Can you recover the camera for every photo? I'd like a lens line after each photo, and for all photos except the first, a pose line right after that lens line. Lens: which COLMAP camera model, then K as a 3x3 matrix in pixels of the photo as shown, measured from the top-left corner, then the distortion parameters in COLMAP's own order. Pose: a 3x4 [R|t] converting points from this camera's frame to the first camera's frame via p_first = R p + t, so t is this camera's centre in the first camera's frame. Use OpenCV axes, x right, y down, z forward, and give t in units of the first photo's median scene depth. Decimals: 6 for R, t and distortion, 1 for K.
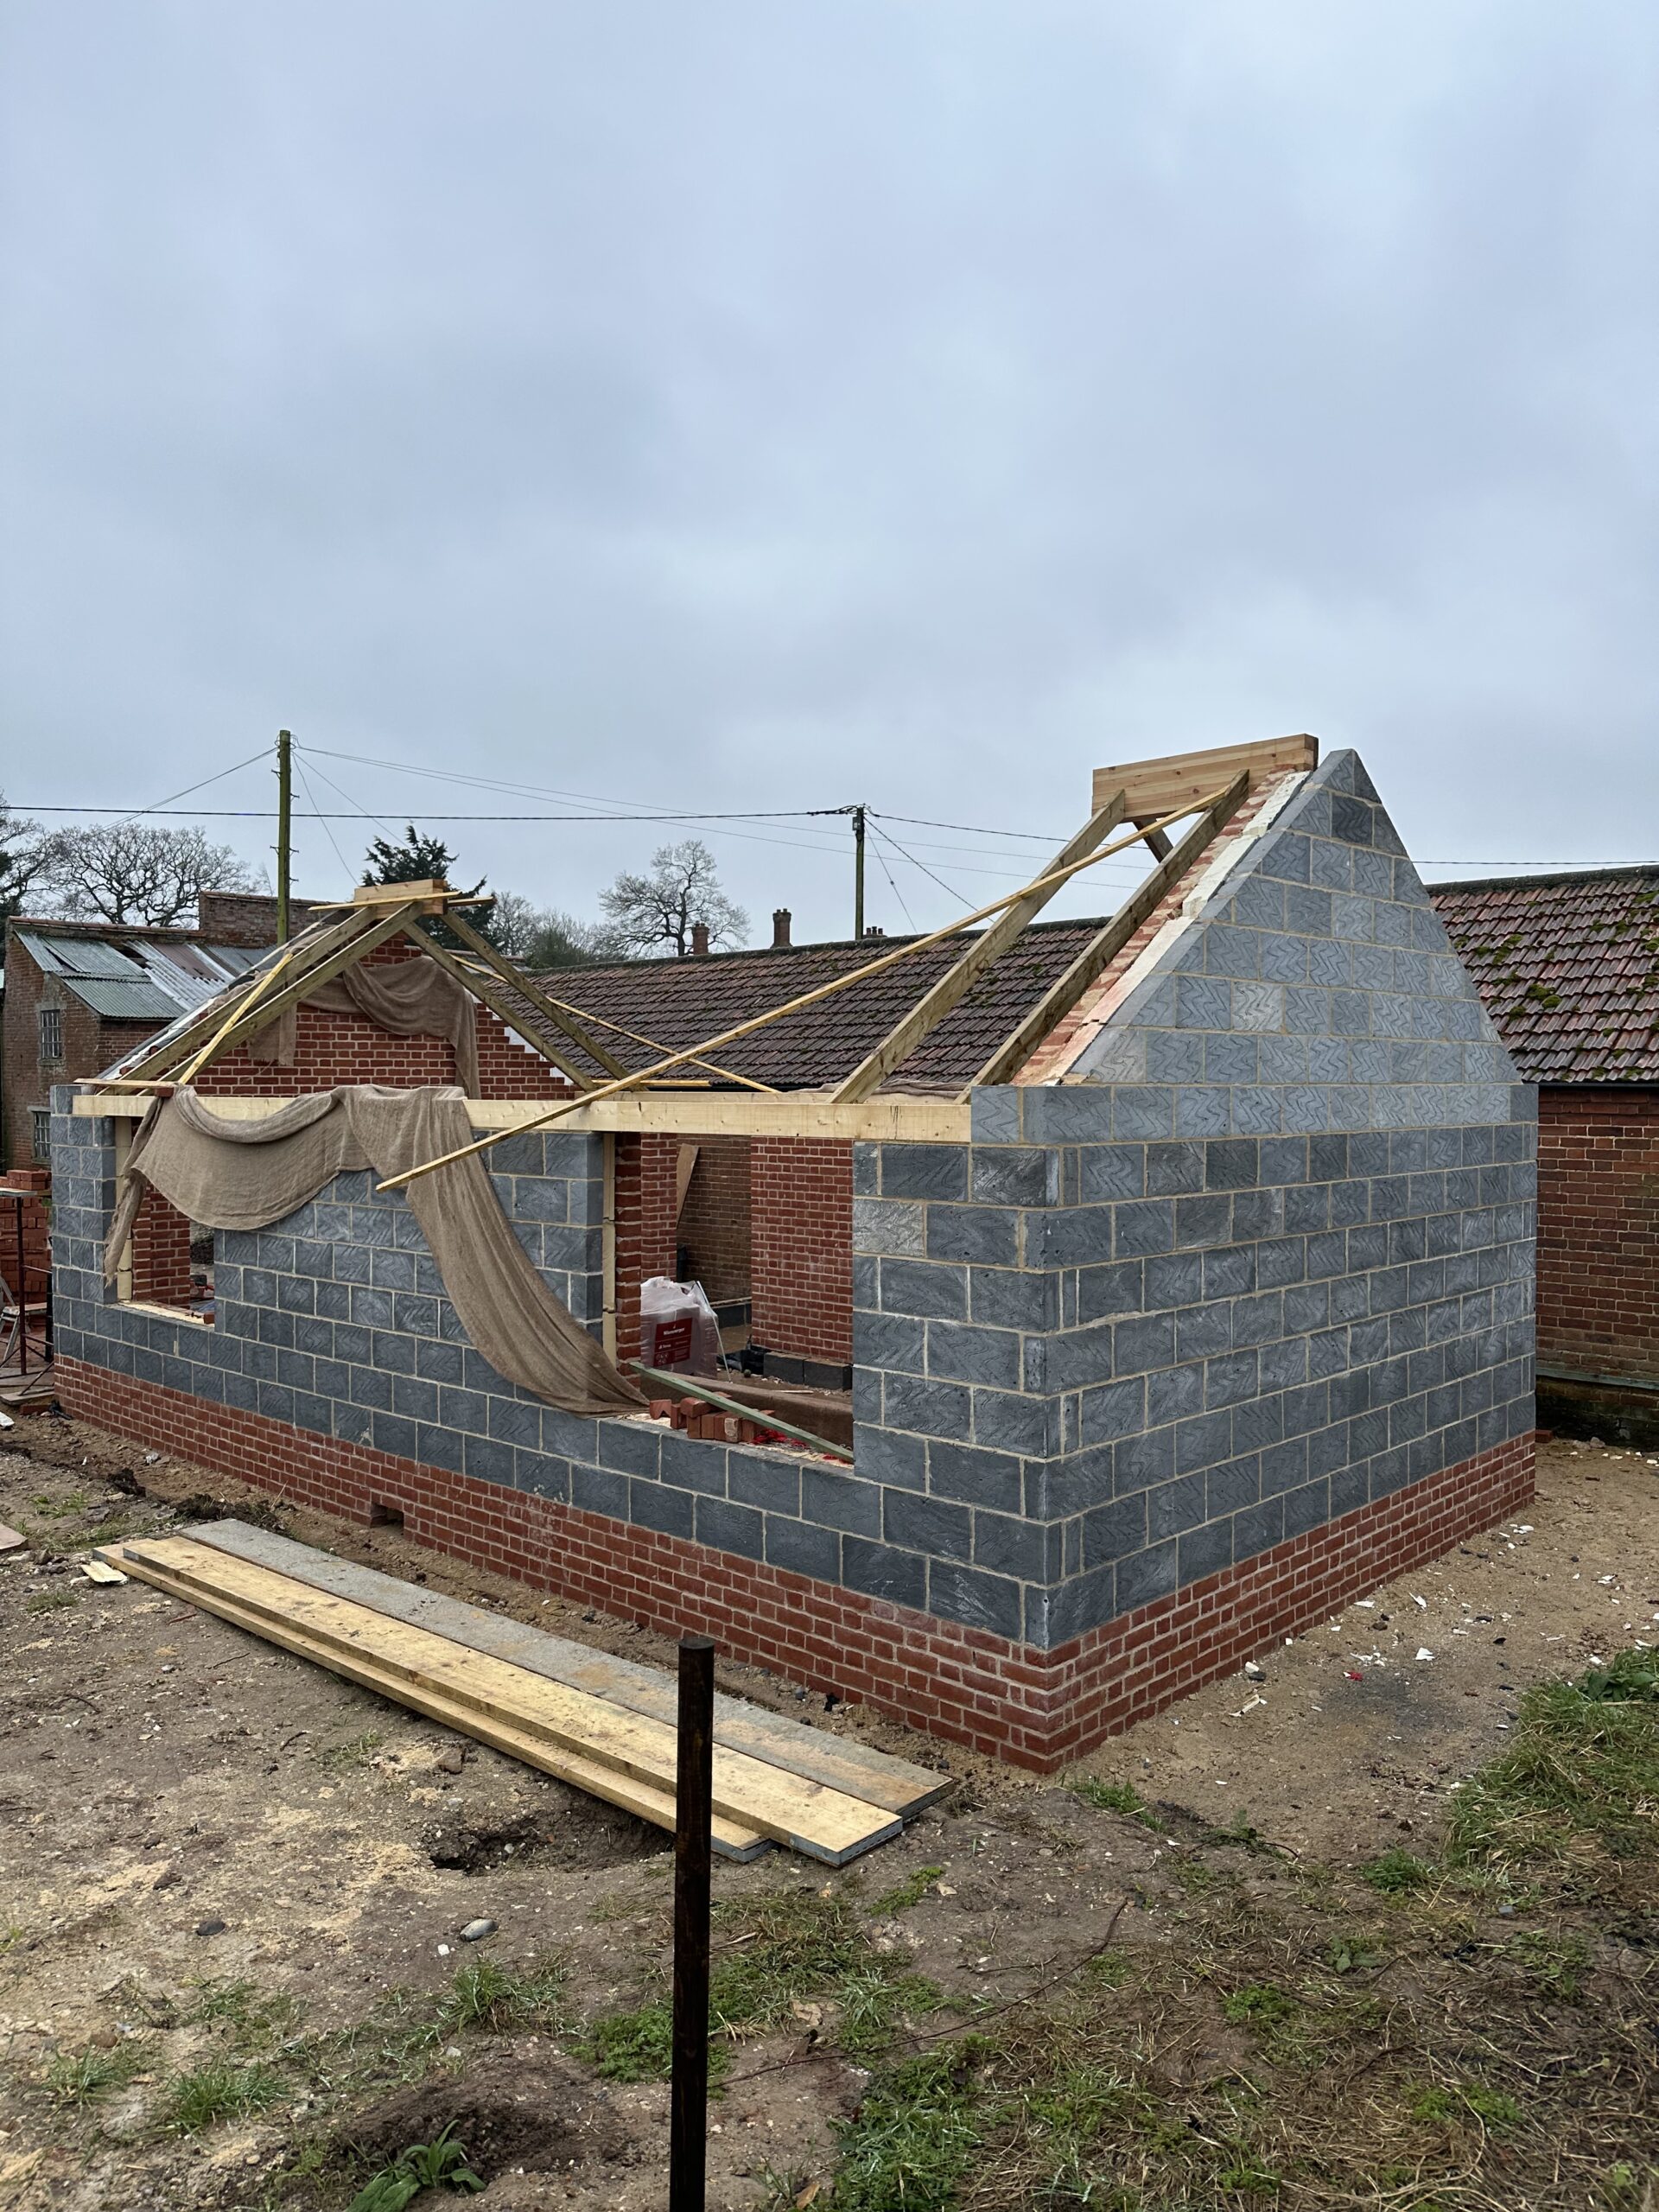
lens RADIAL K [[1552.9, 0, 821.7], [0, 1552.9, 1094.4], [0, 0, 1]] dist [0.060939, -0.075466]
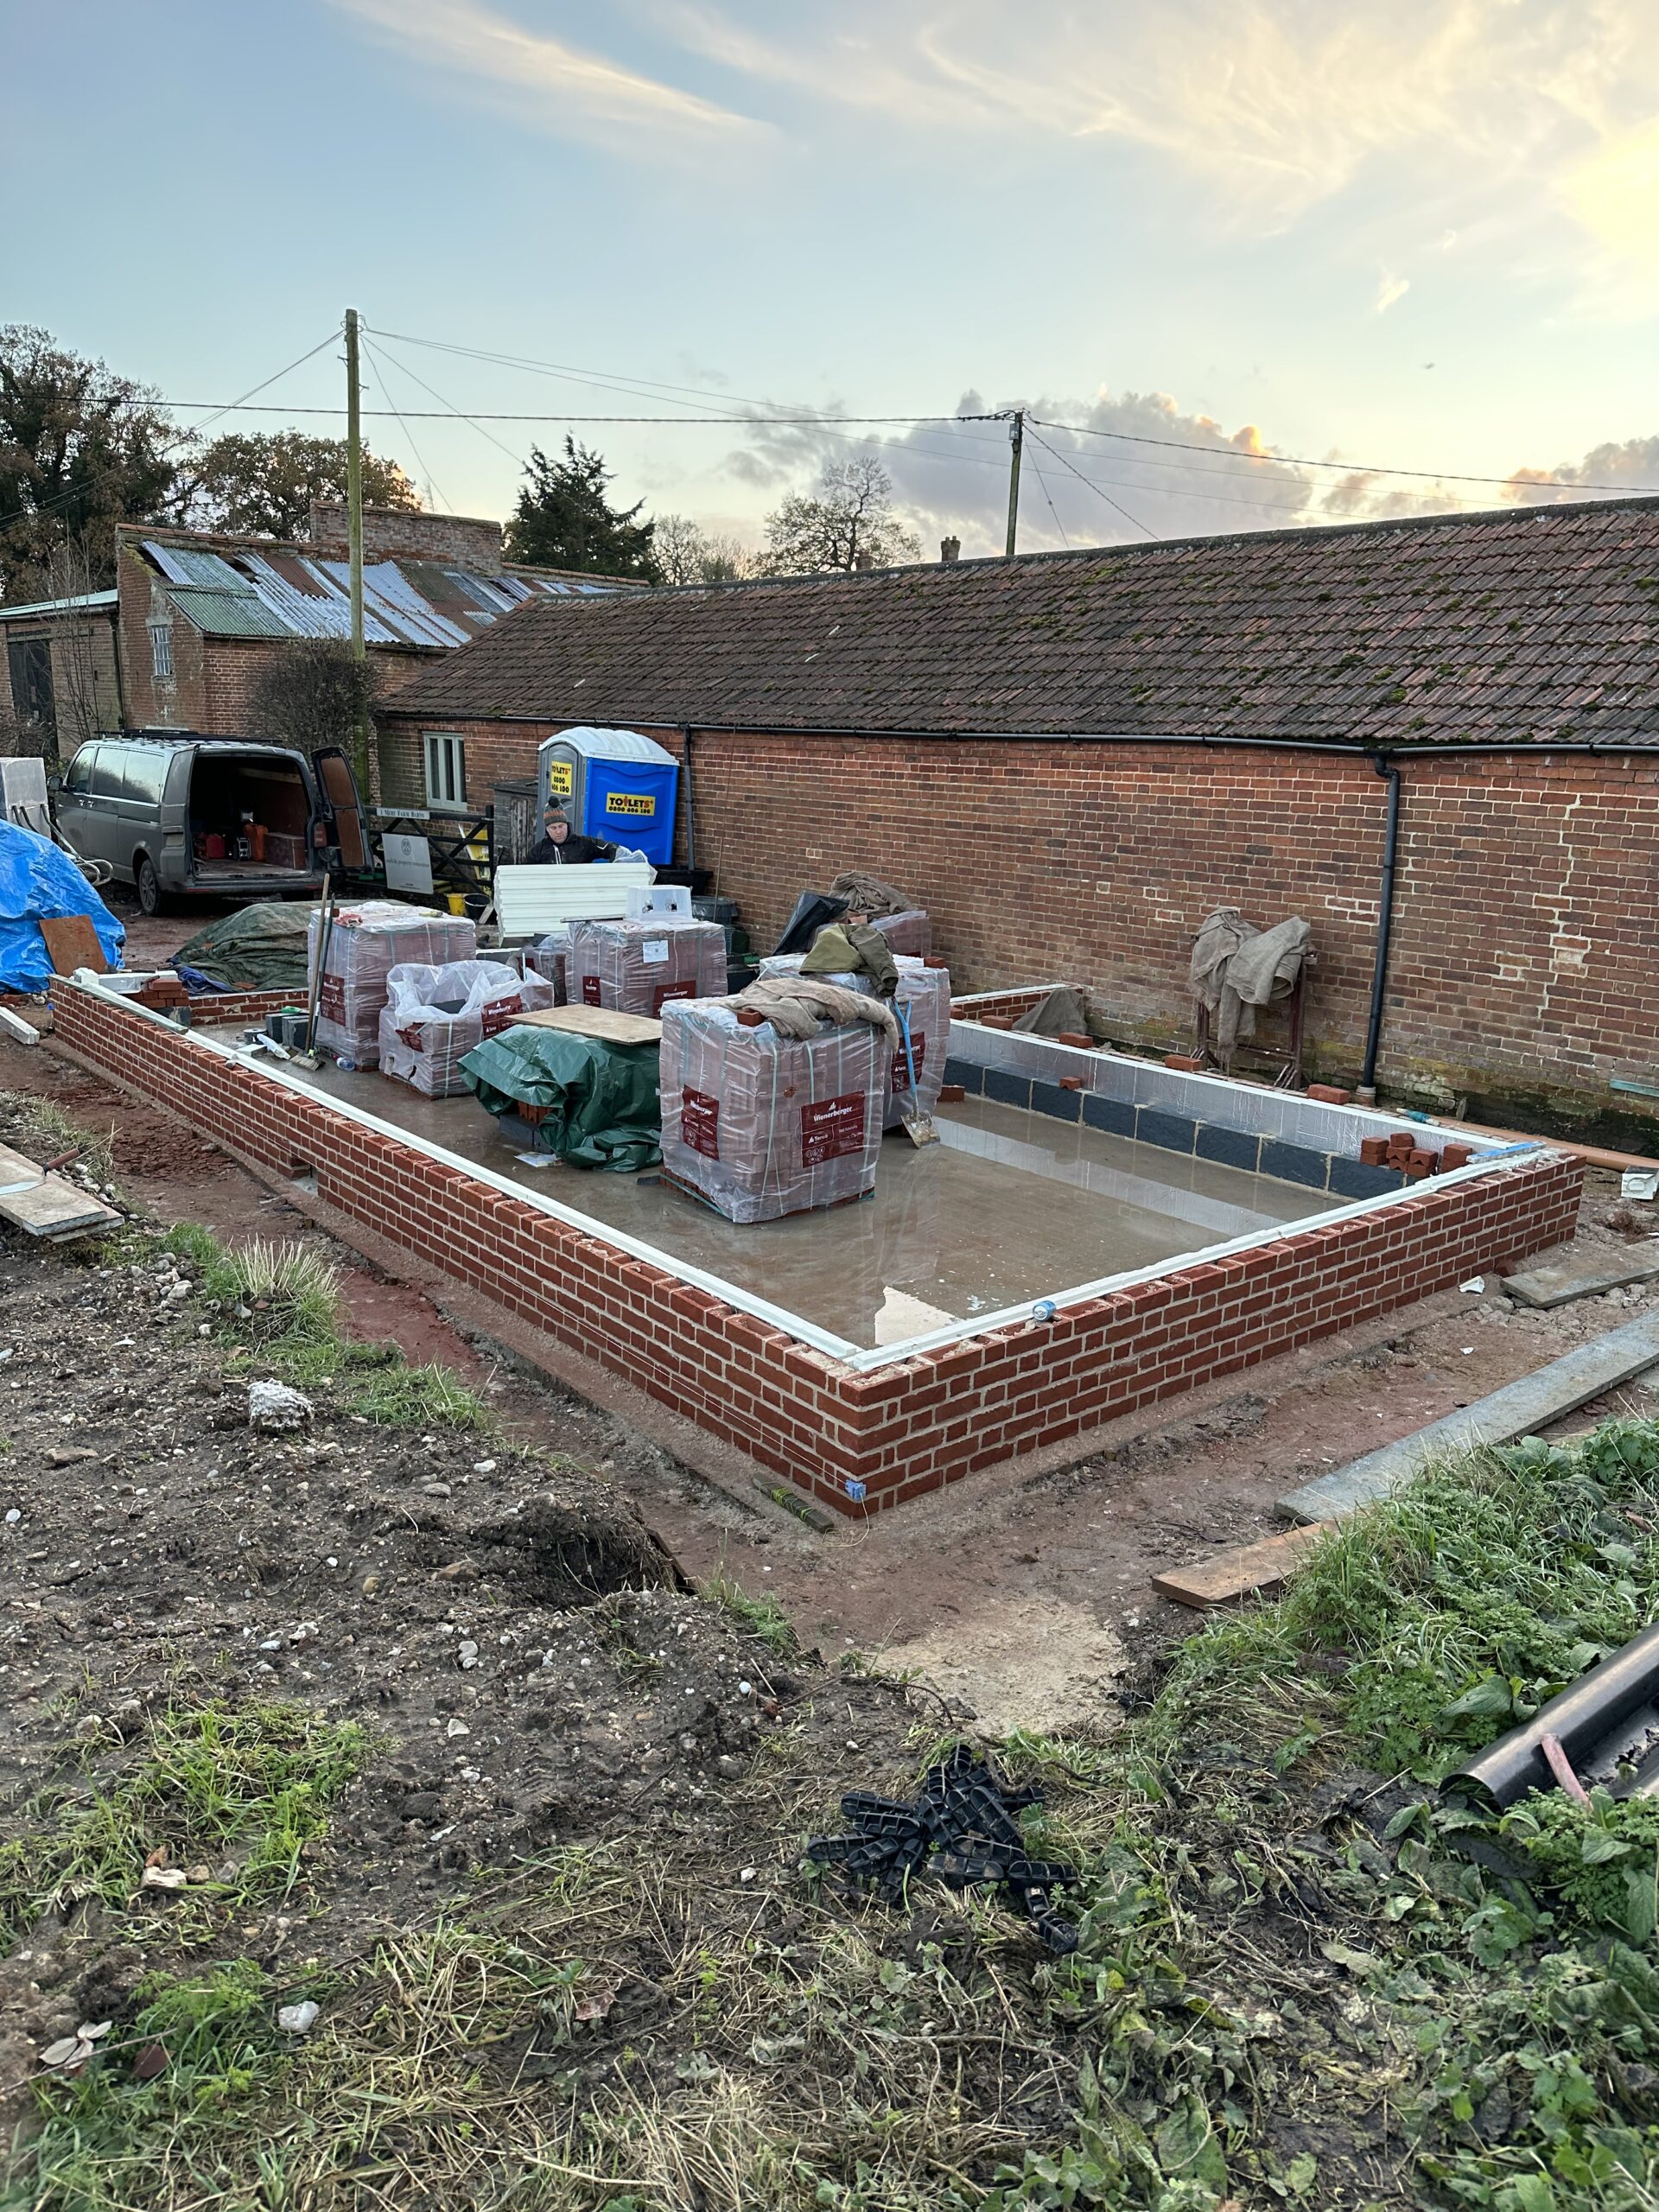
lens RADIAL K [[1552.9, 0, 808.4], [0, 1552.9, 1097.7], [0, 0, 1]] dist [0.060939, -0.075466]
pose [[0.991854, 0.057768, -0.113531, 0.110079], [-0.031032, 0.973983, 0.224485, 0.002054], [0.123545, -0.219134, 0.967842, 0.103083]]
